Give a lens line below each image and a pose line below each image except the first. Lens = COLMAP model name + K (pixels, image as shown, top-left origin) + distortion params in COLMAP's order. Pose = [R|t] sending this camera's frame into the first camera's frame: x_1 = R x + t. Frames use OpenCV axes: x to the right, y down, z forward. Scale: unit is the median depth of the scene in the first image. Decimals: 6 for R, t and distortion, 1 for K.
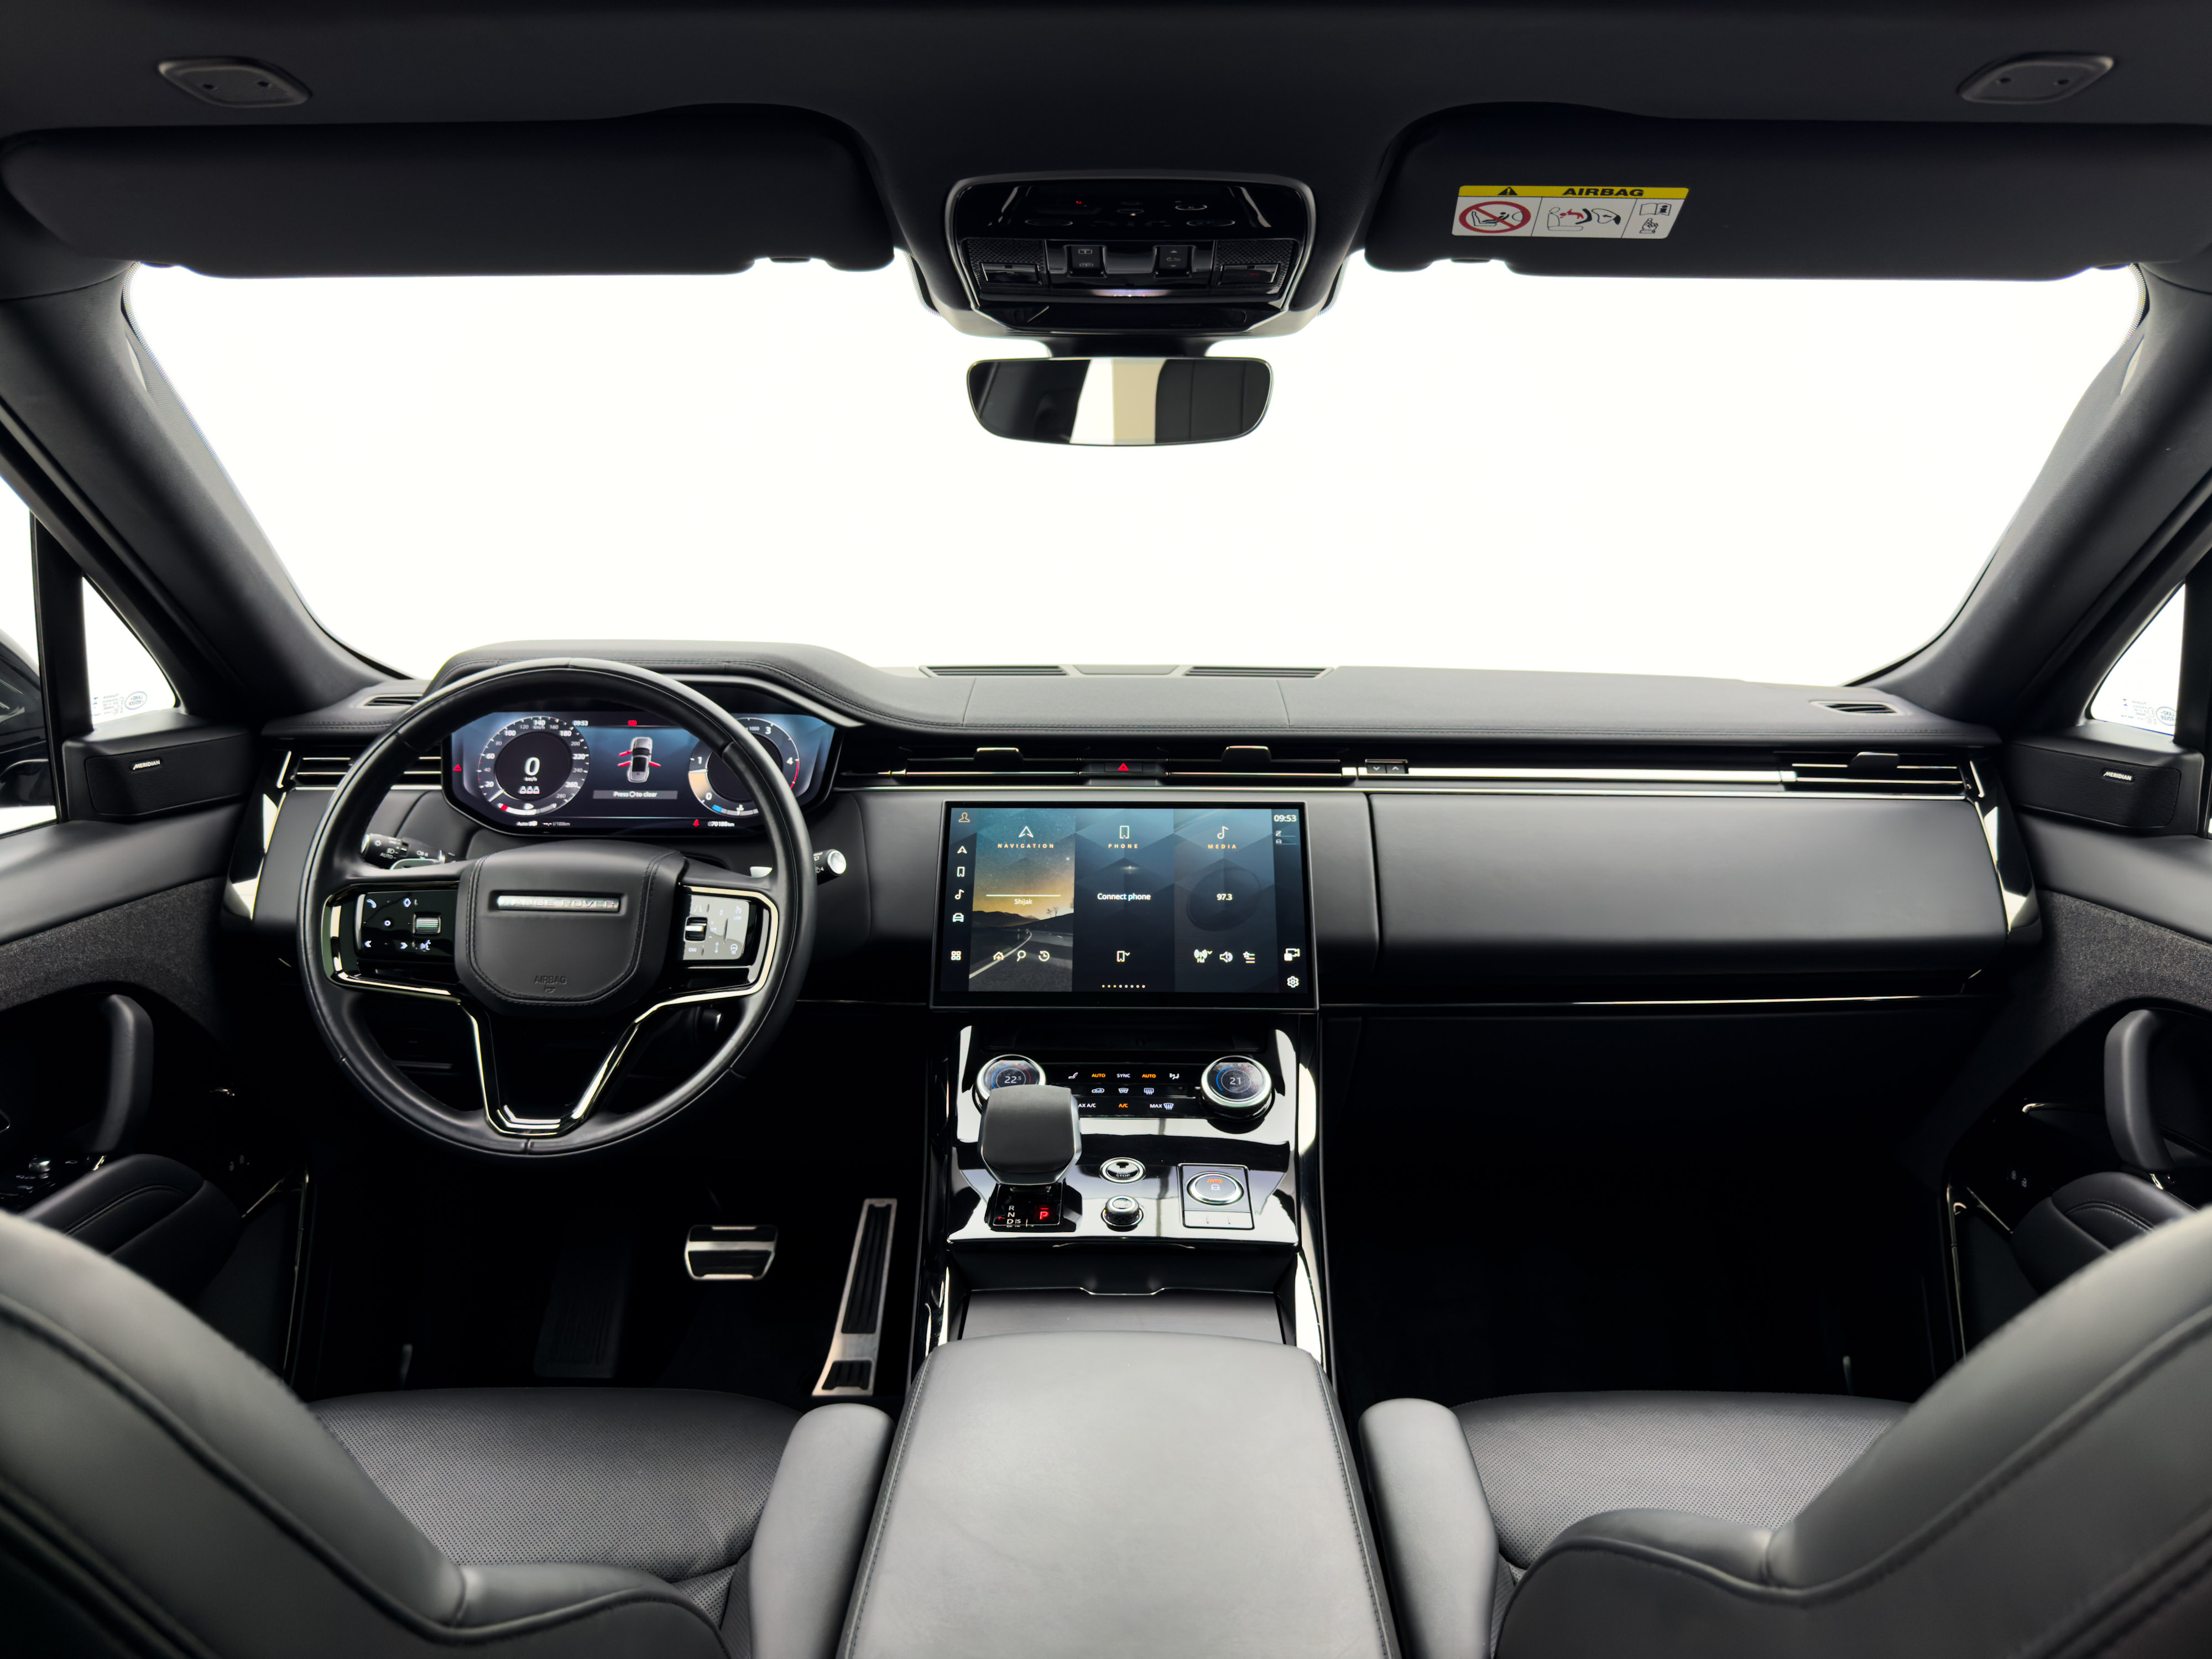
lens RADIAL K [[1566.5, 0, 1101.0], [0, 1566.5, 784.7], [0, 0, 1]] dist [0.085248, -0.100886]
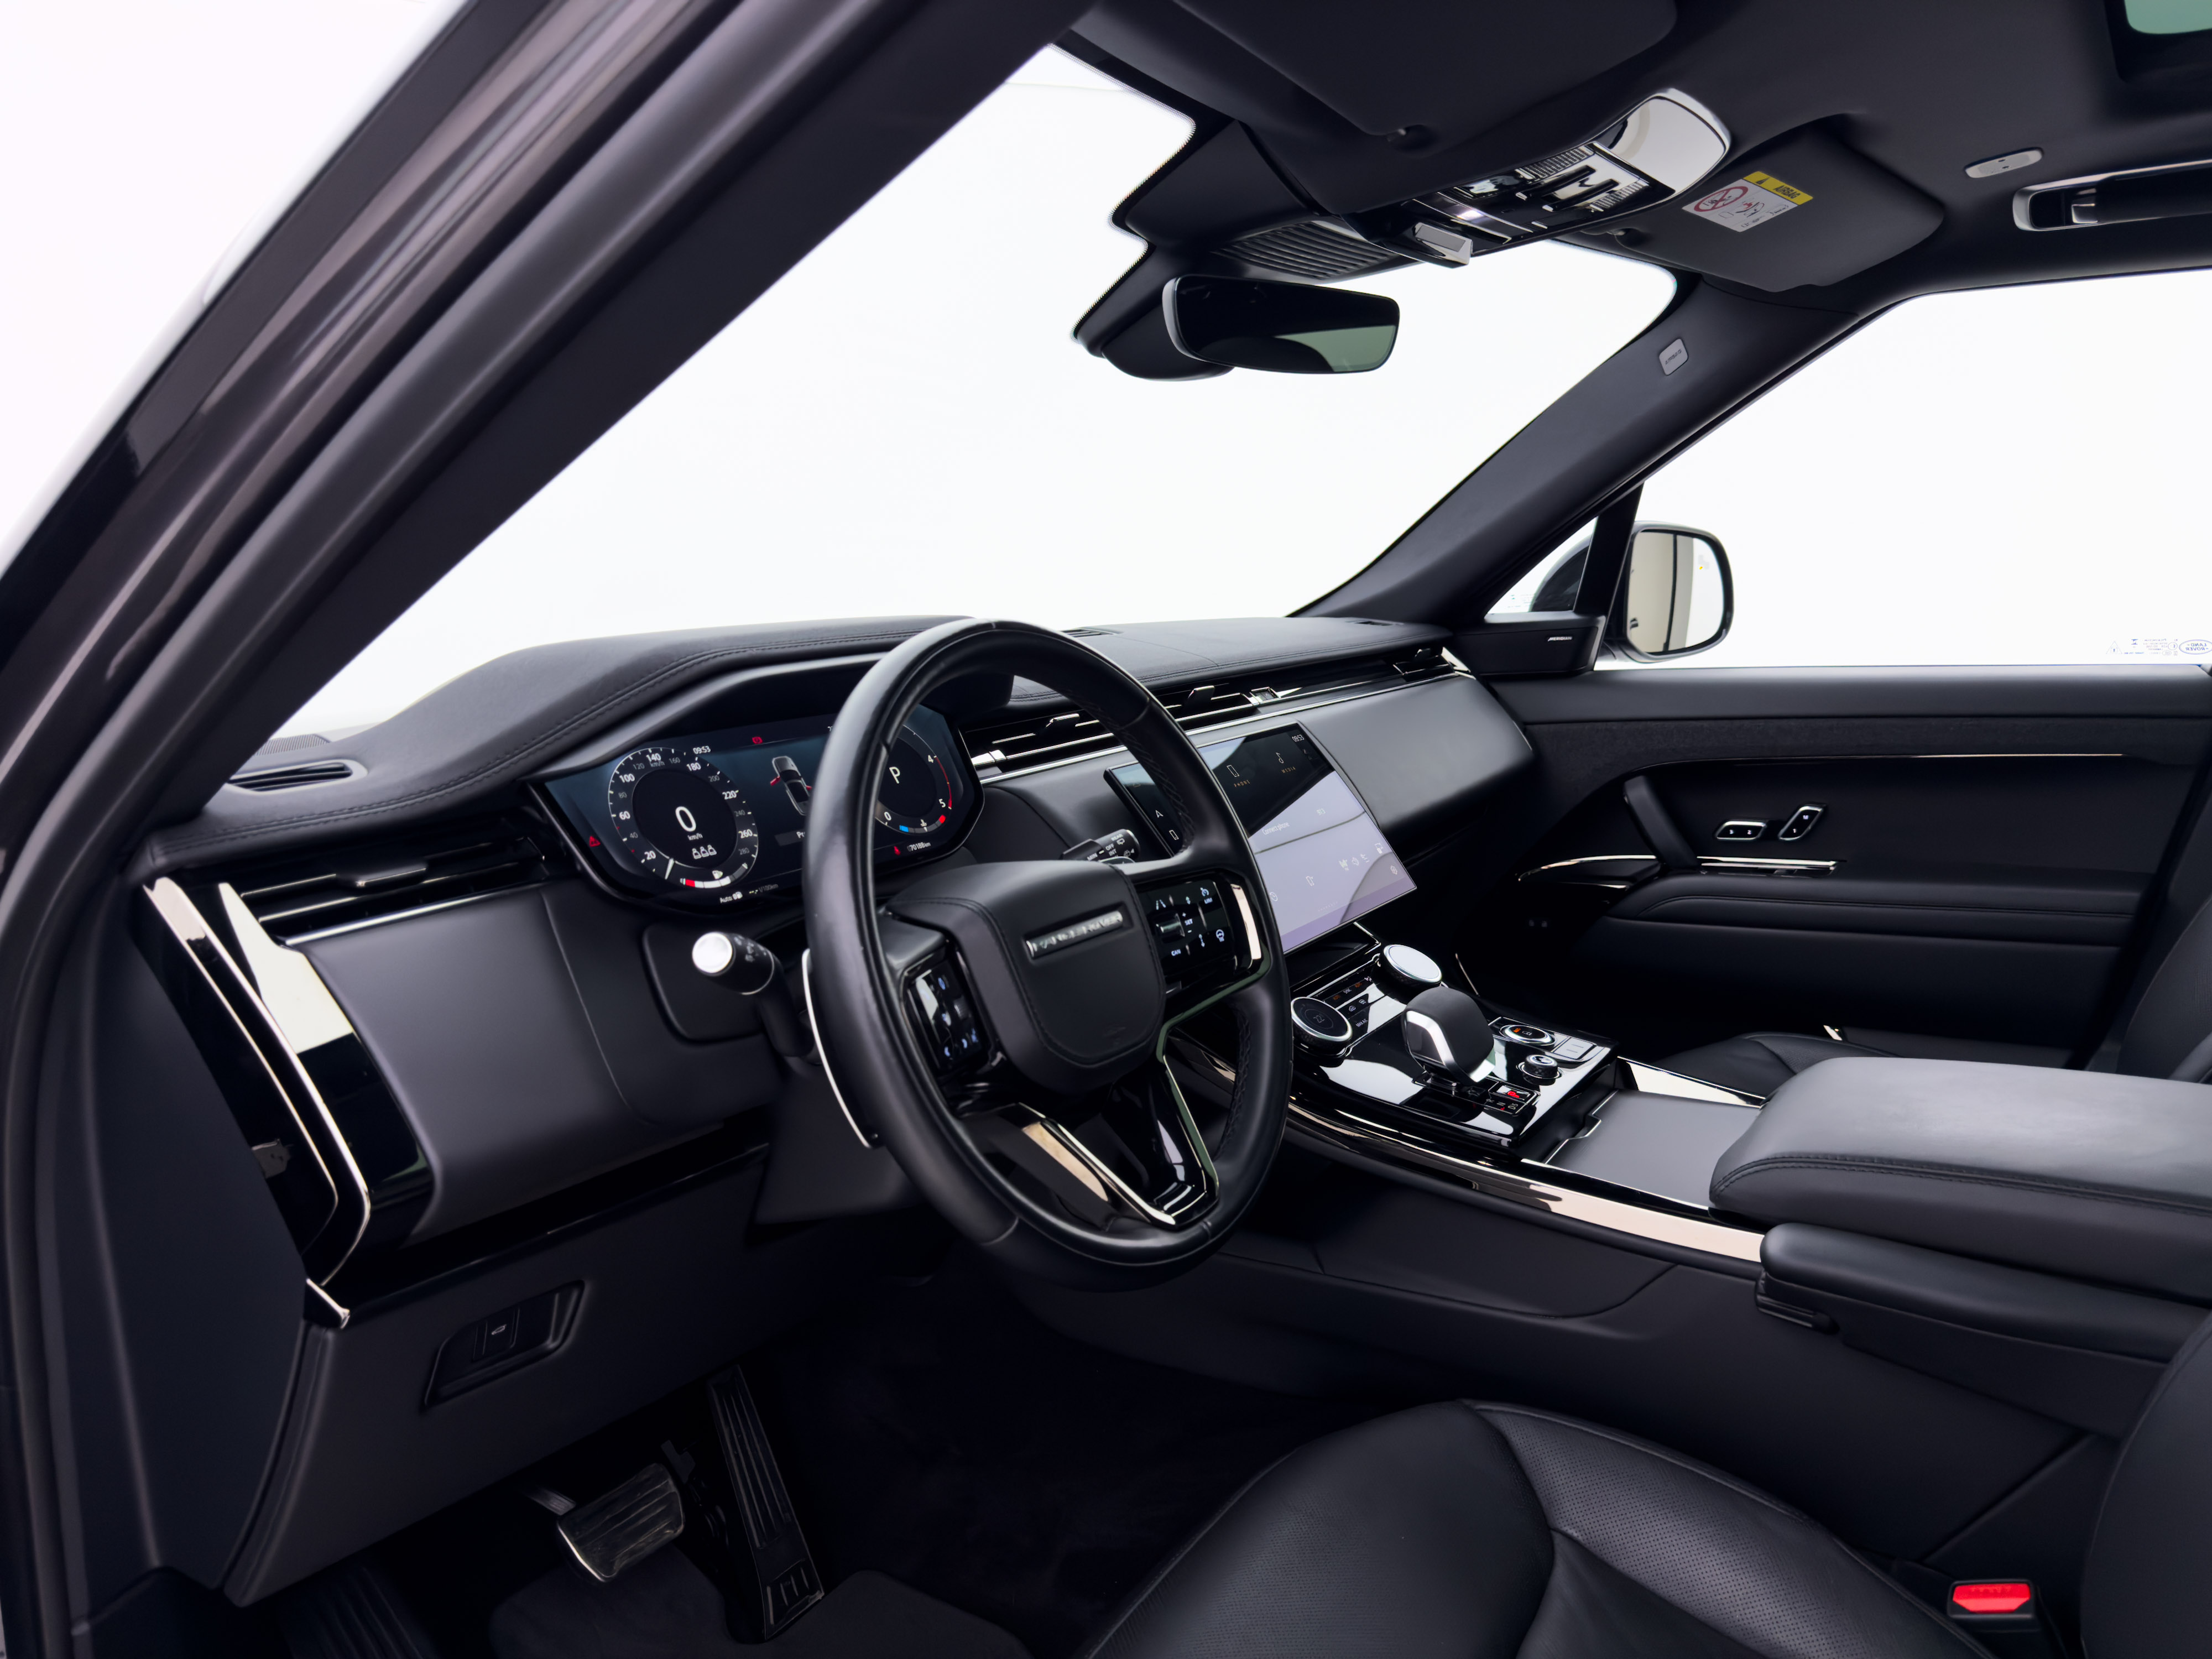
lens RADIAL K [[1566.5, 0, 1101.0], [0, 1566.5, 784.7], [0, 0, 1]] dist [0.085248, -0.100886]
pose [[0.574228, -0.151785, 0.804502, -0.785823], [0.189200, 0.980666, 0.049977, -0.025703], [-0.796534, 0.123514, 0.591843, 0.460319]]
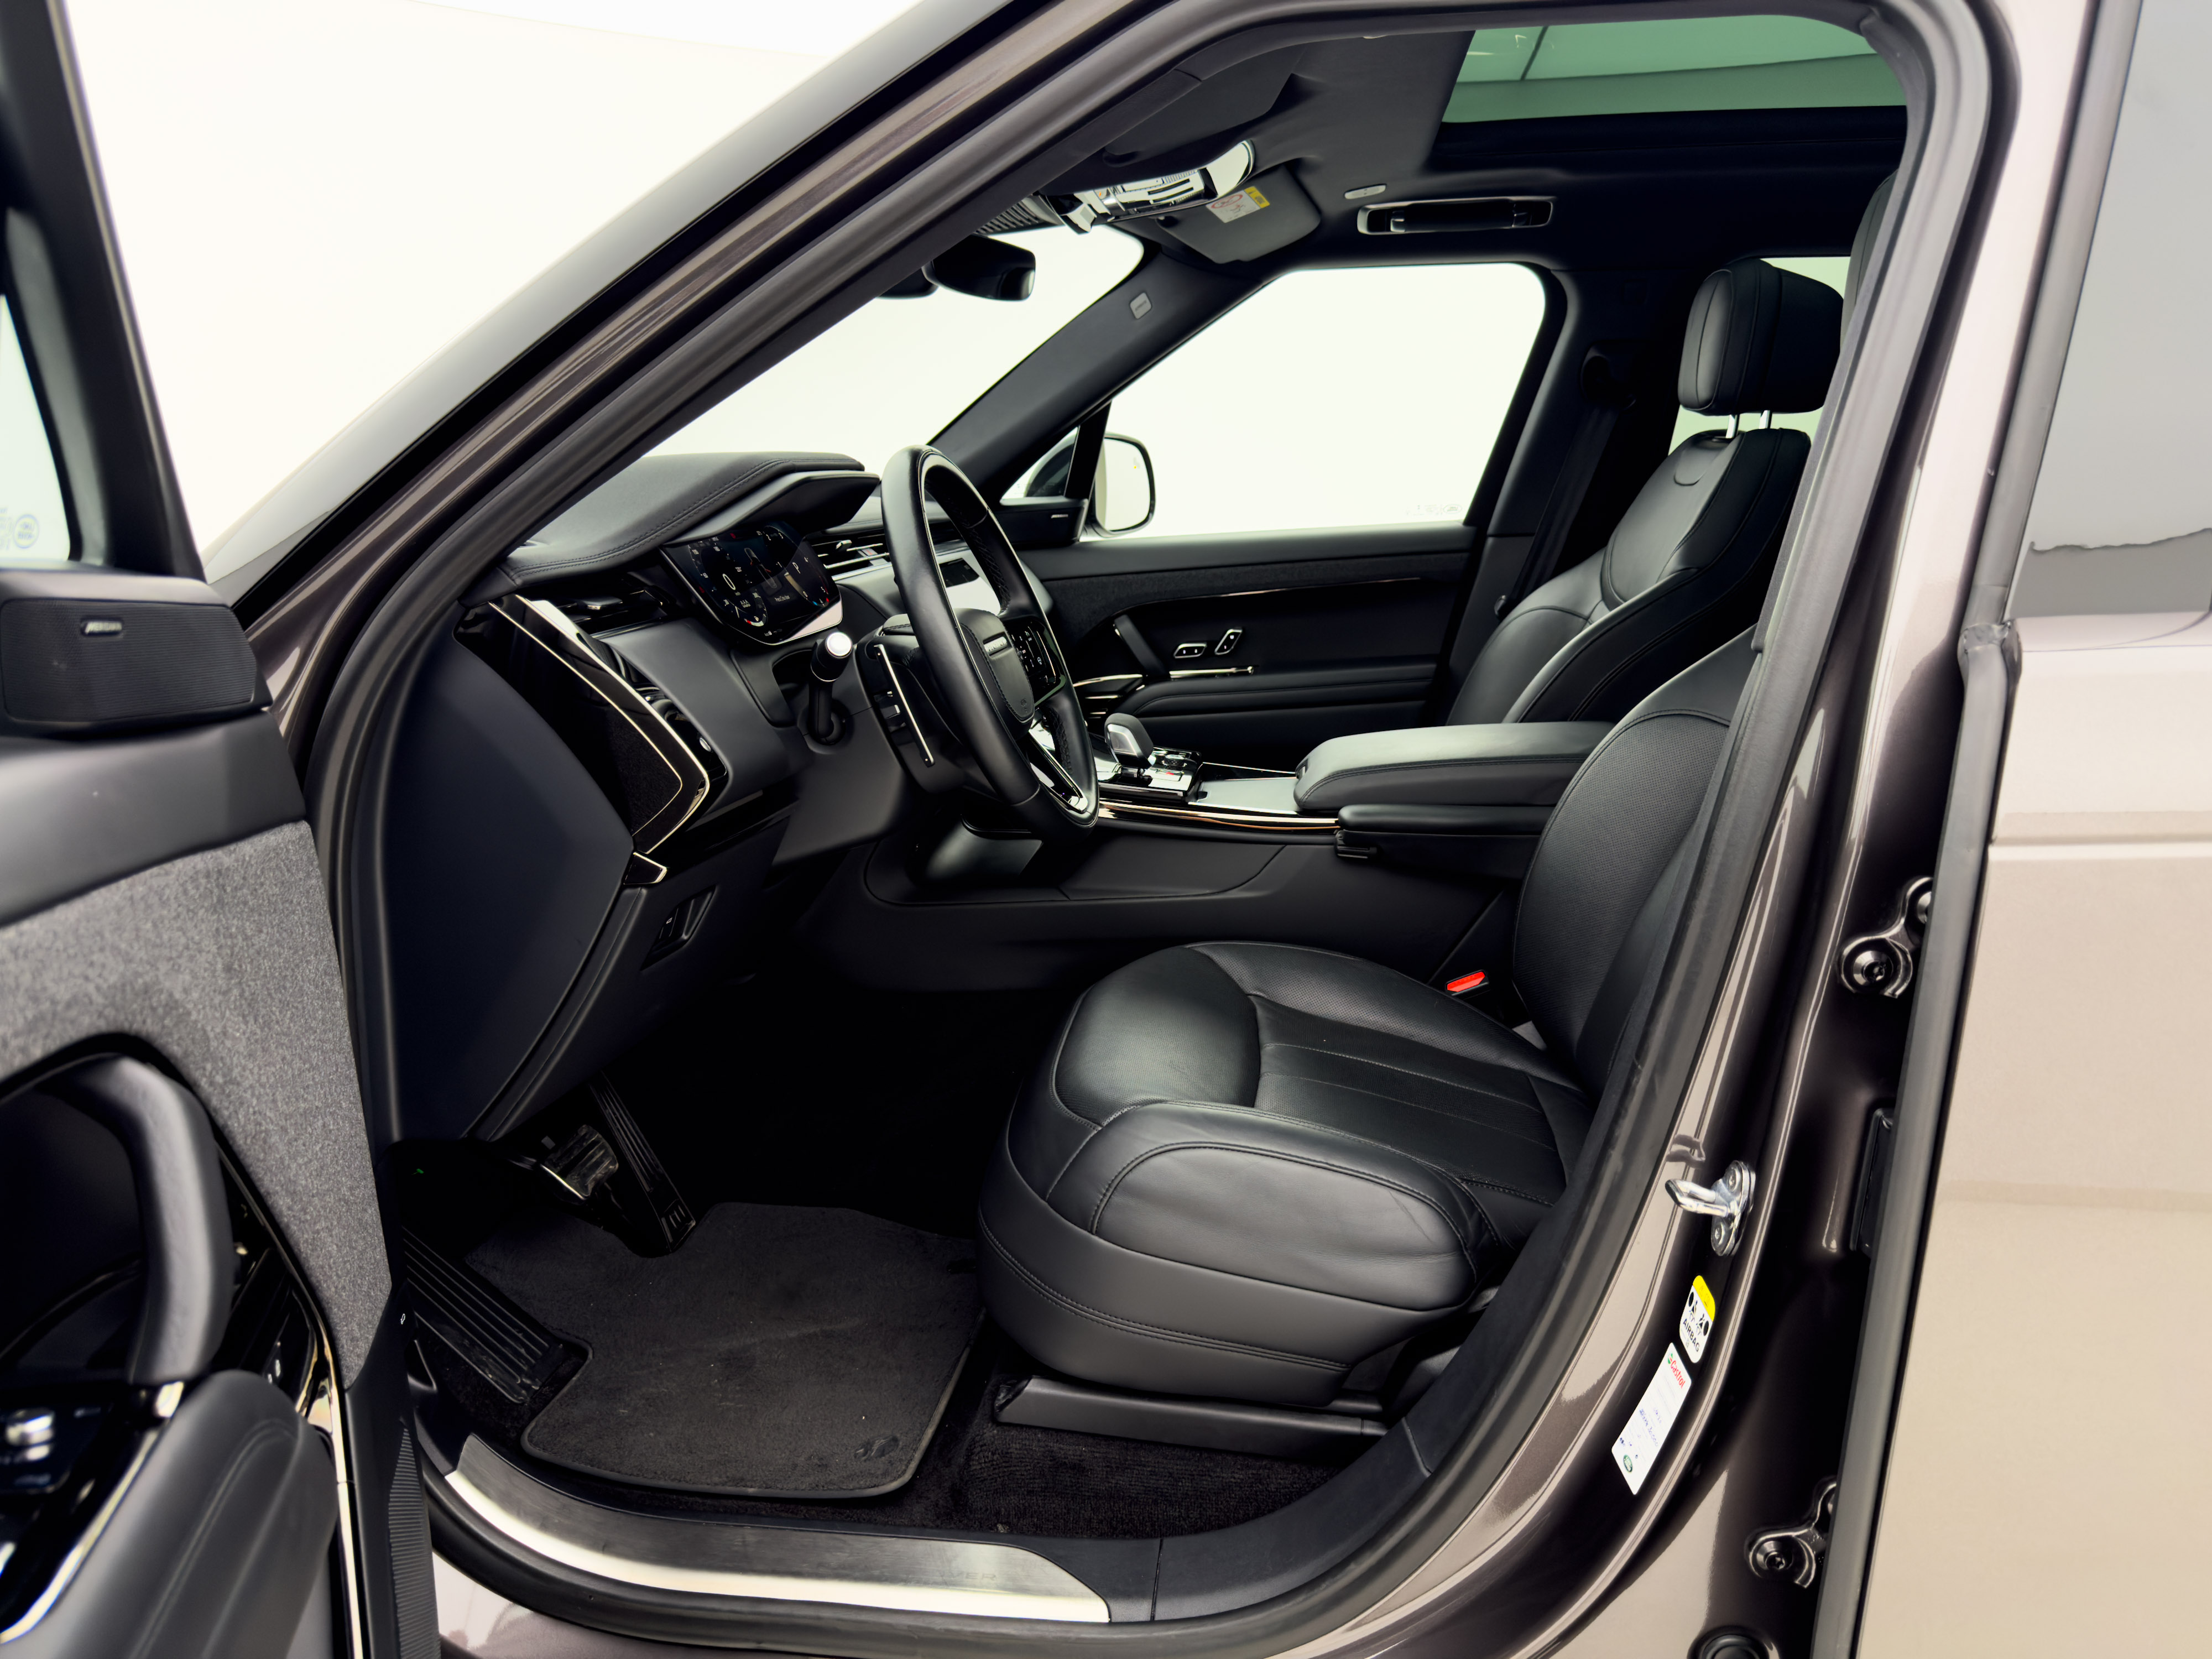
lens RADIAL K [[1566.5, 0, 1101.0], [0, 1566.5, 784.7], [0, 0, 1]] dist [0.085248, -0.100886]
pose [[0.149038, -0.206962, 0.966930, -1.277301], [0.215069, 0.961227, 0.172592, -0.009824], [-0.965160, 0.182234, 0.187770, 0.612617]]
